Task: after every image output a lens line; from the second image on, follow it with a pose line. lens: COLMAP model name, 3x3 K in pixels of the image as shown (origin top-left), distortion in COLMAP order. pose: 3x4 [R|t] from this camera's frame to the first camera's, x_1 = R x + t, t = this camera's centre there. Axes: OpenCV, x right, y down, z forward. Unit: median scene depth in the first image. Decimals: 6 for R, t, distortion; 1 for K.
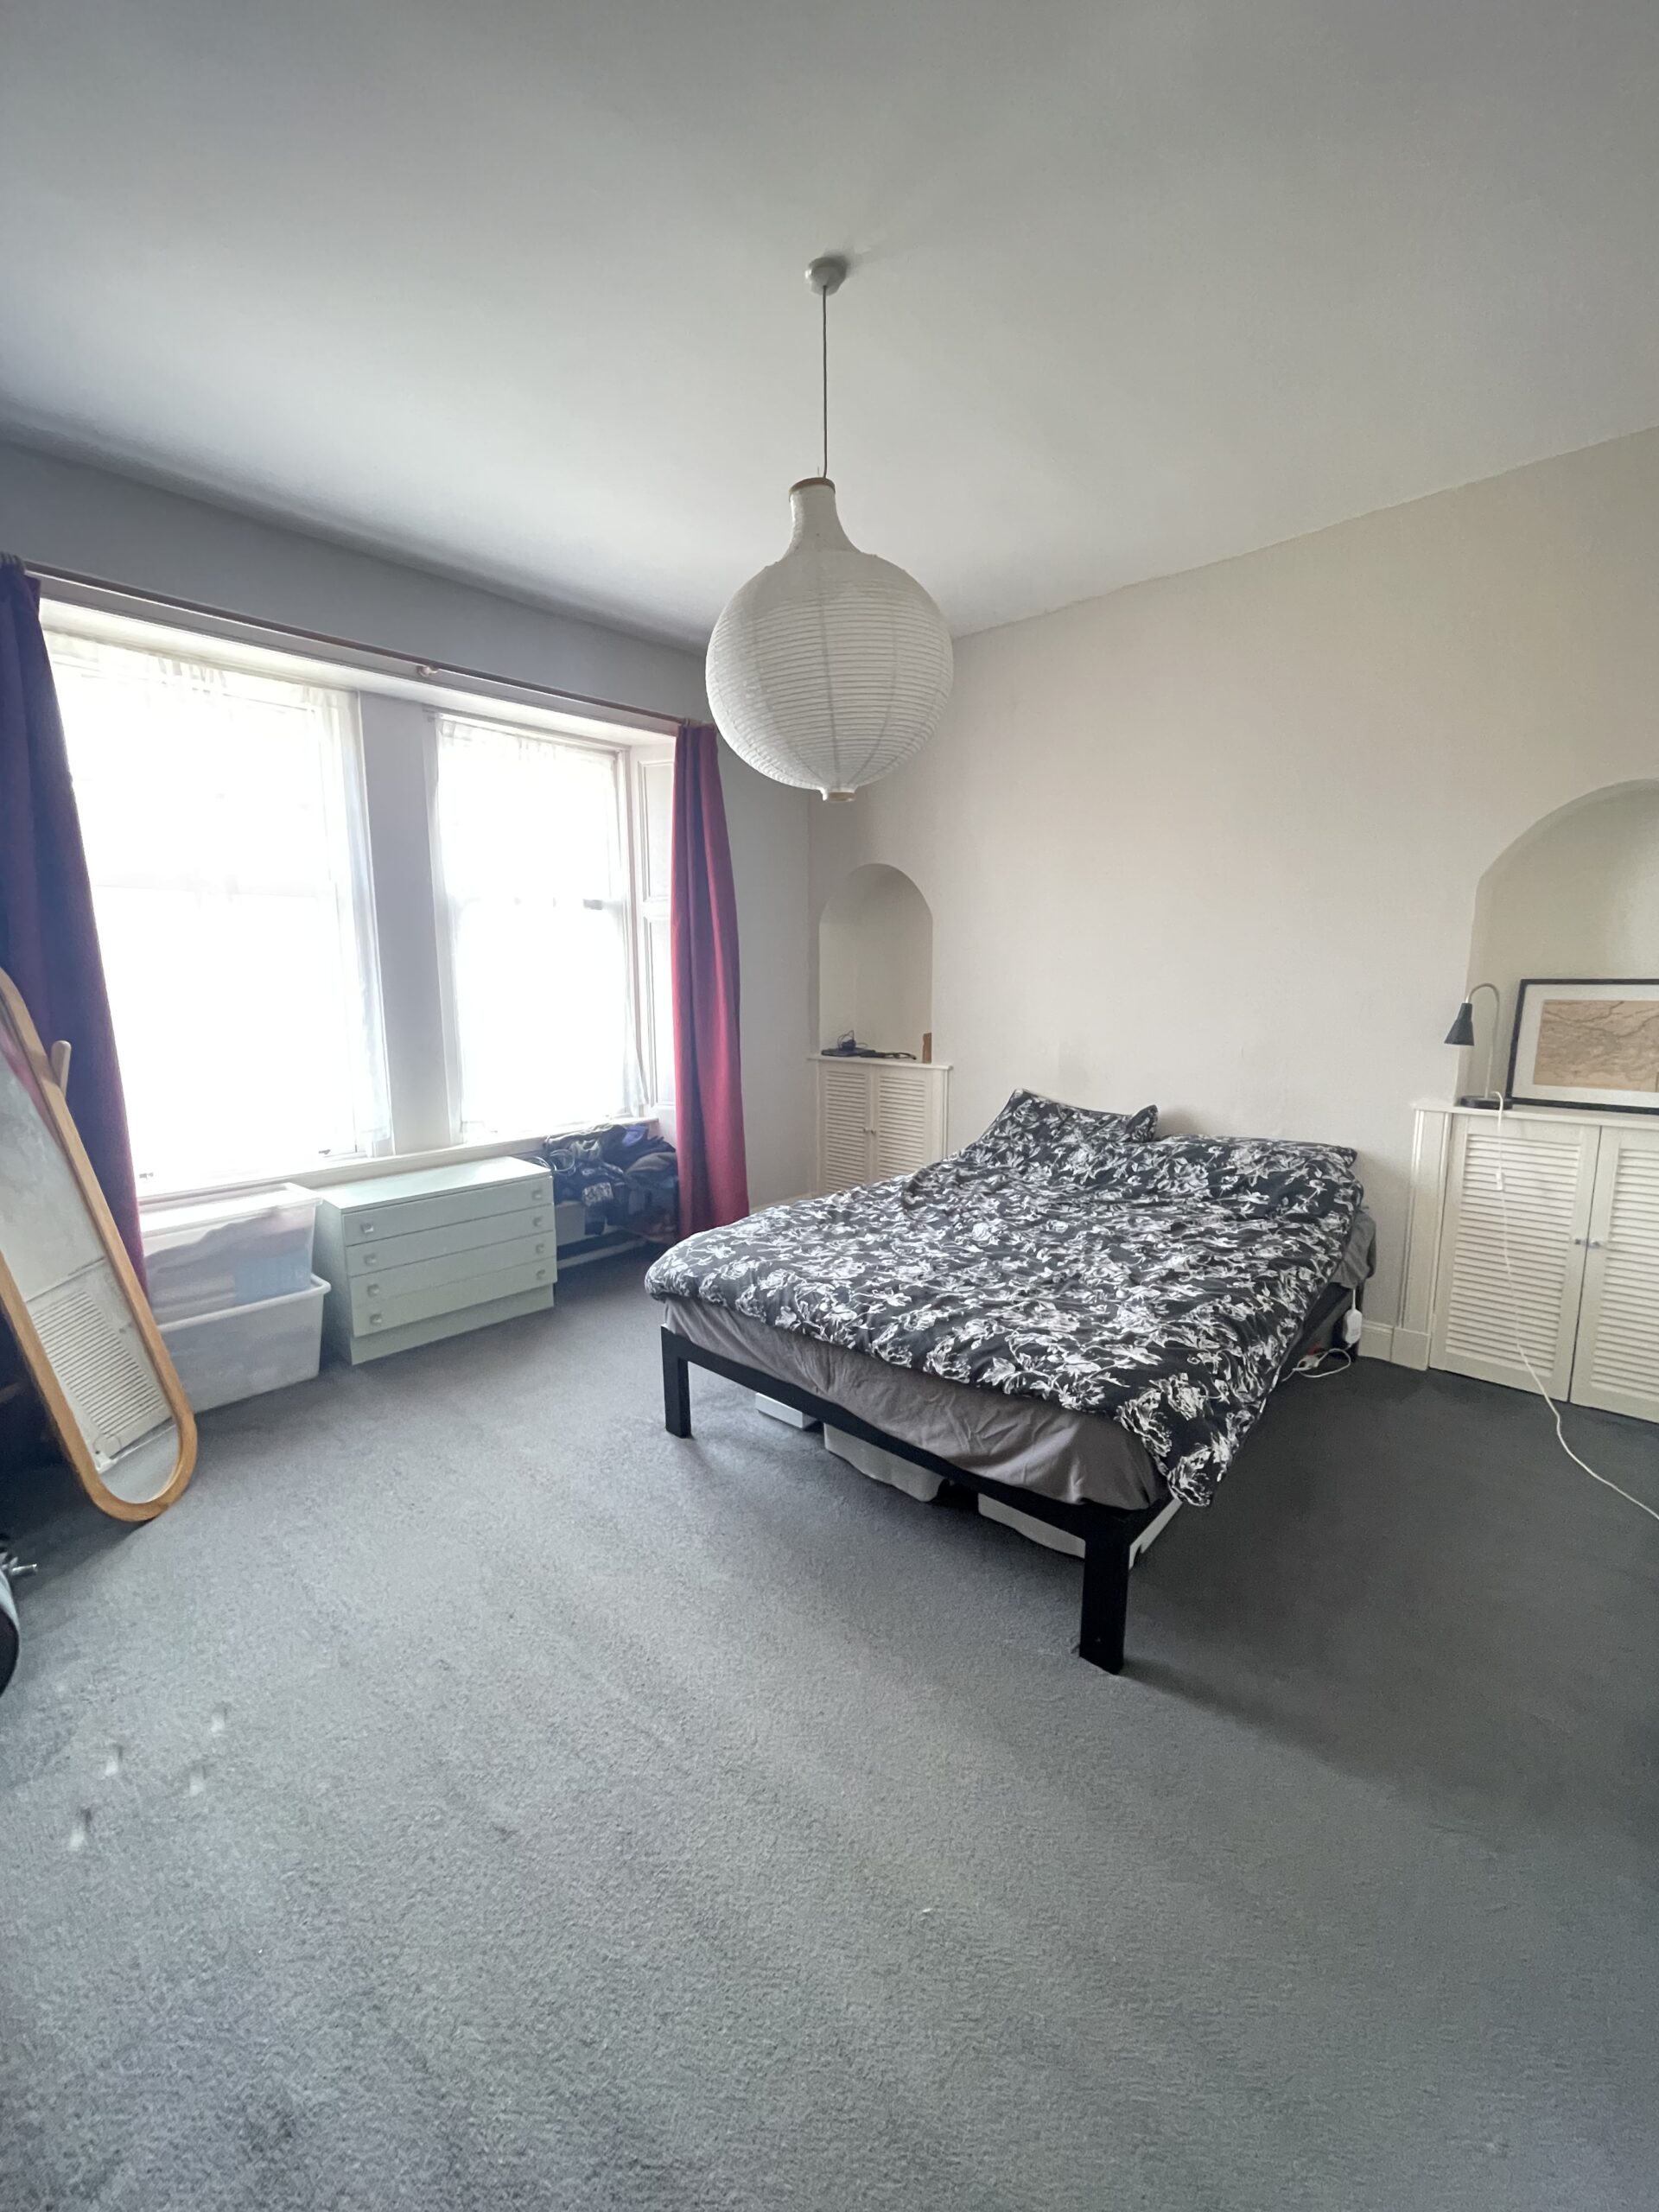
lens RADIAL K [[889.3, 0, 819.0], [0, 889.3, 1110.7], [0, 0, 1]] dist [-0.002496, -0.000075]
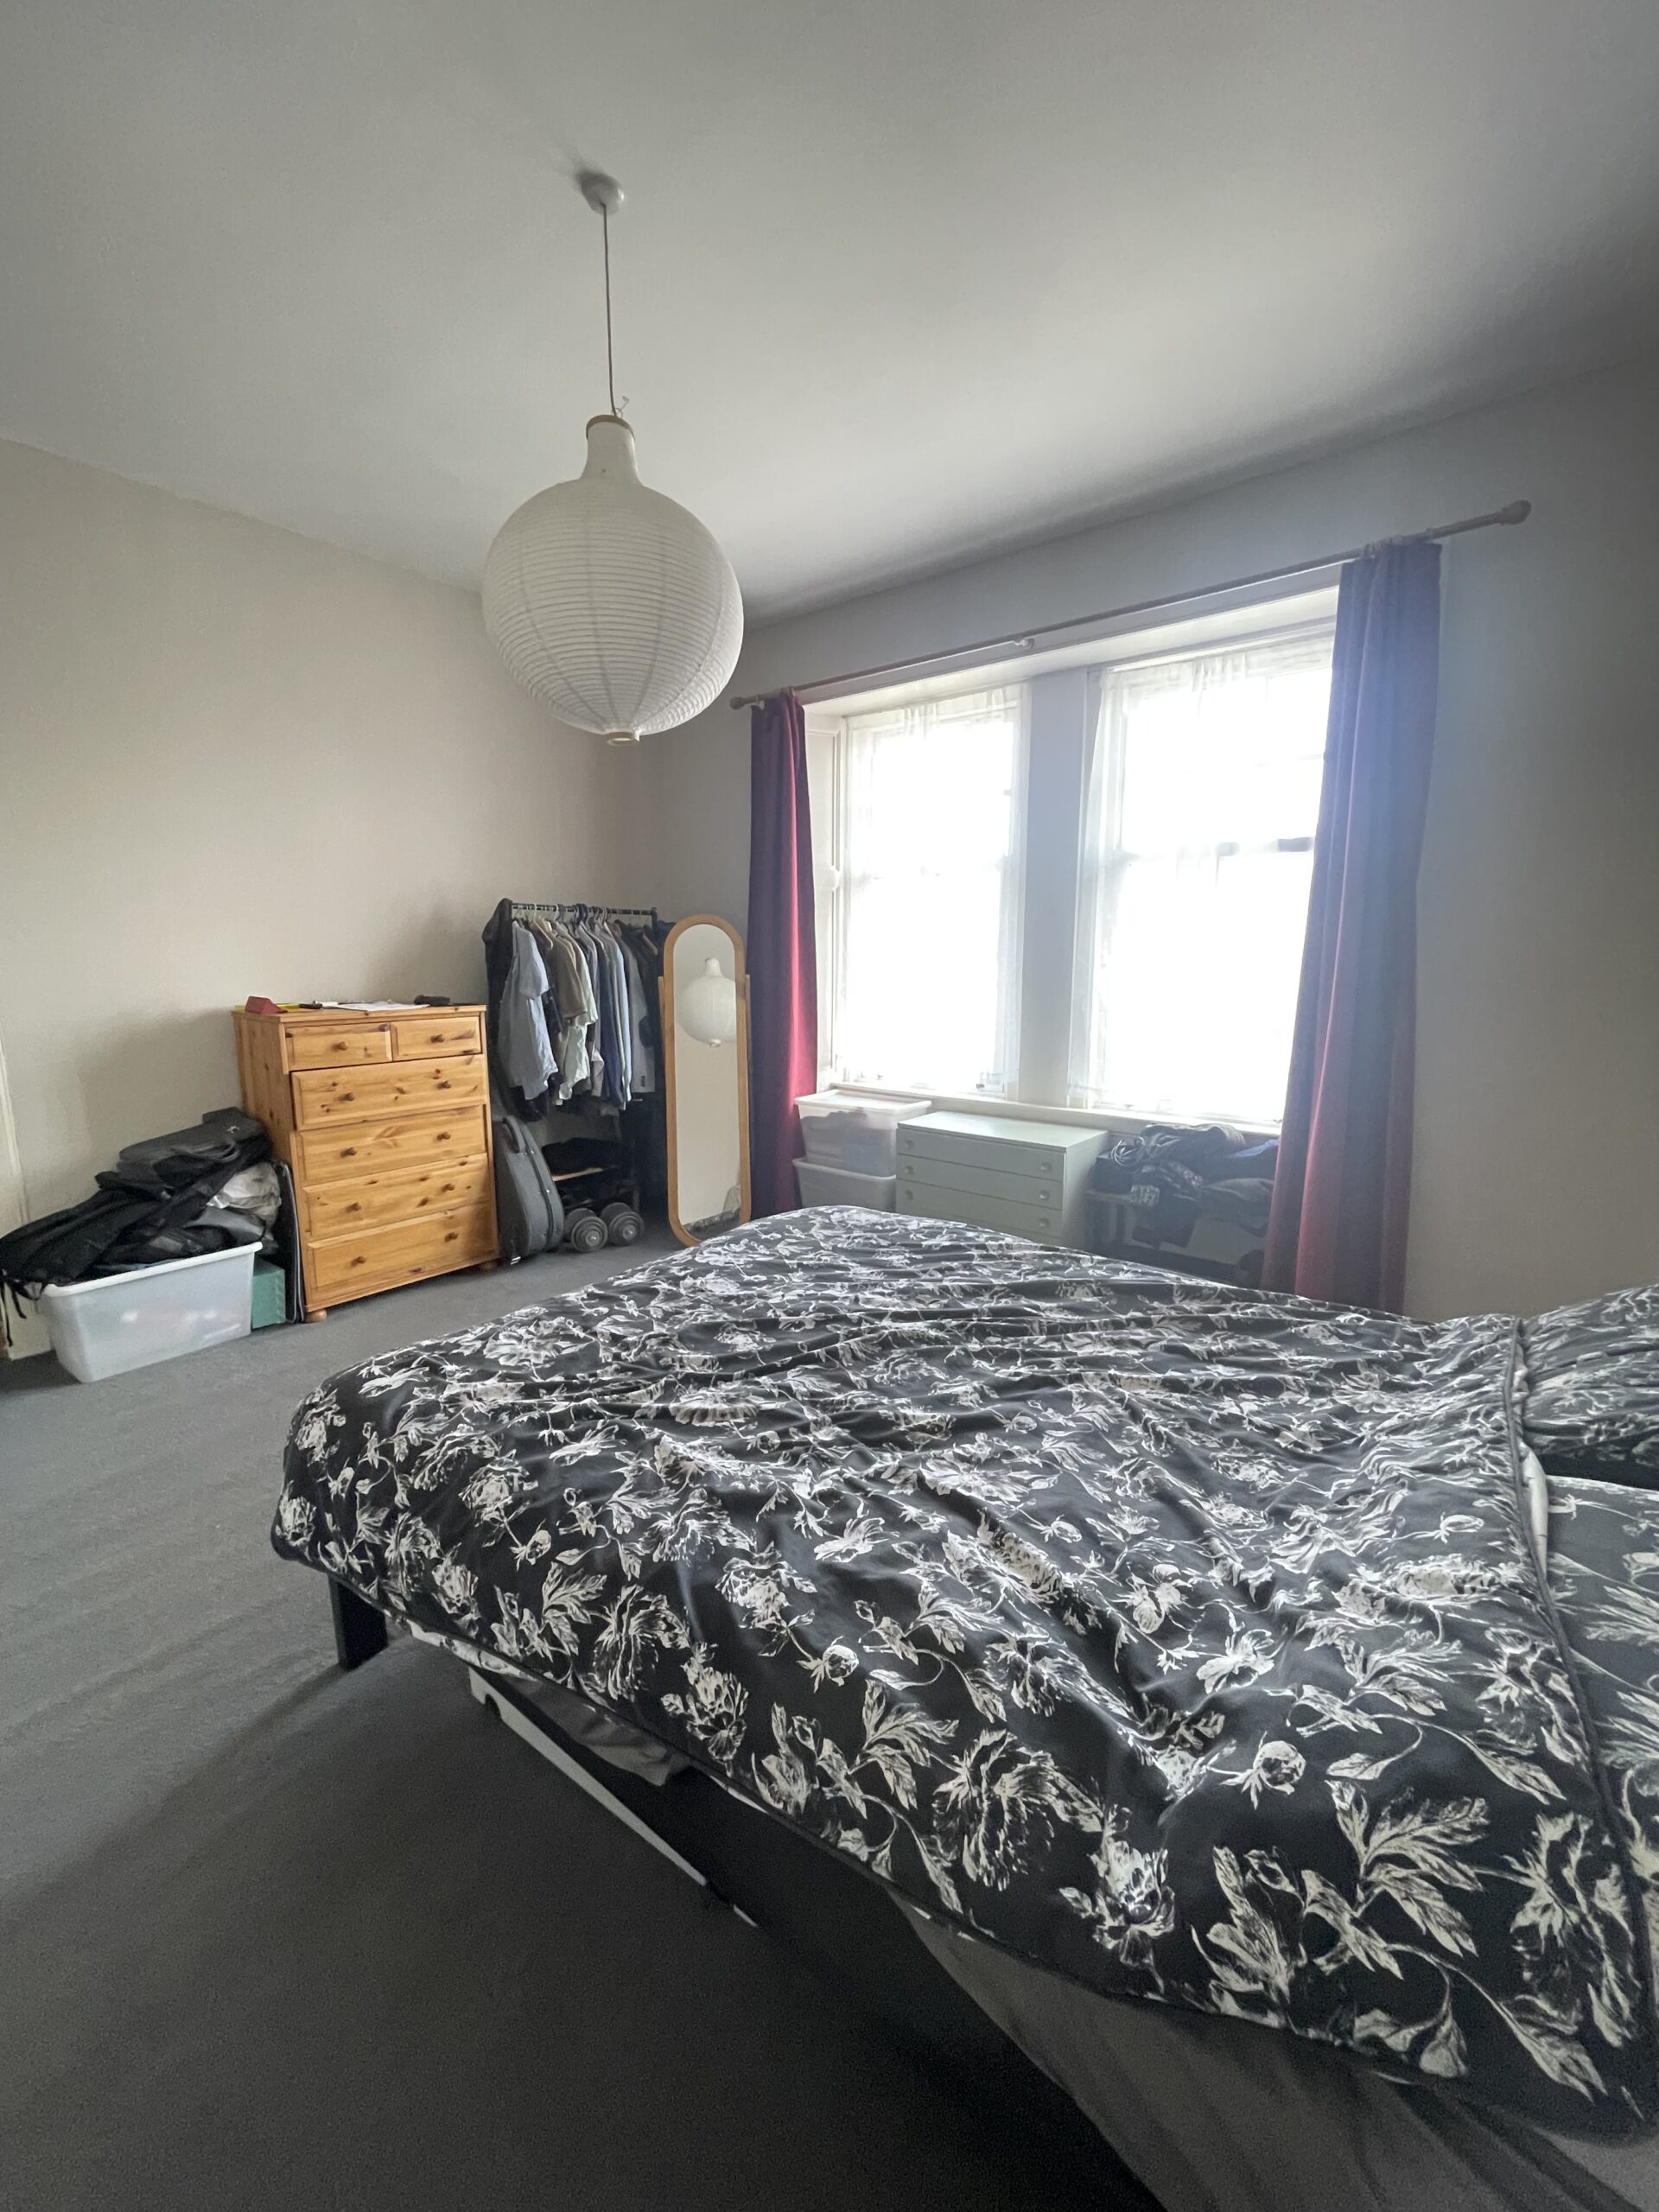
lens RADIAL K [[889.3, 0, 817.9], [0, 889.3, 1105.0], [0, 0, 1]] dist [-0.002496, -0.000075]
pose [[0.082782, 0.175581, -0.980978, 0.767171], [-0.153557, 0.974849, 0.161526, -0.113074], [0.984666, 0.137264, 0.107661, 0.842724]]
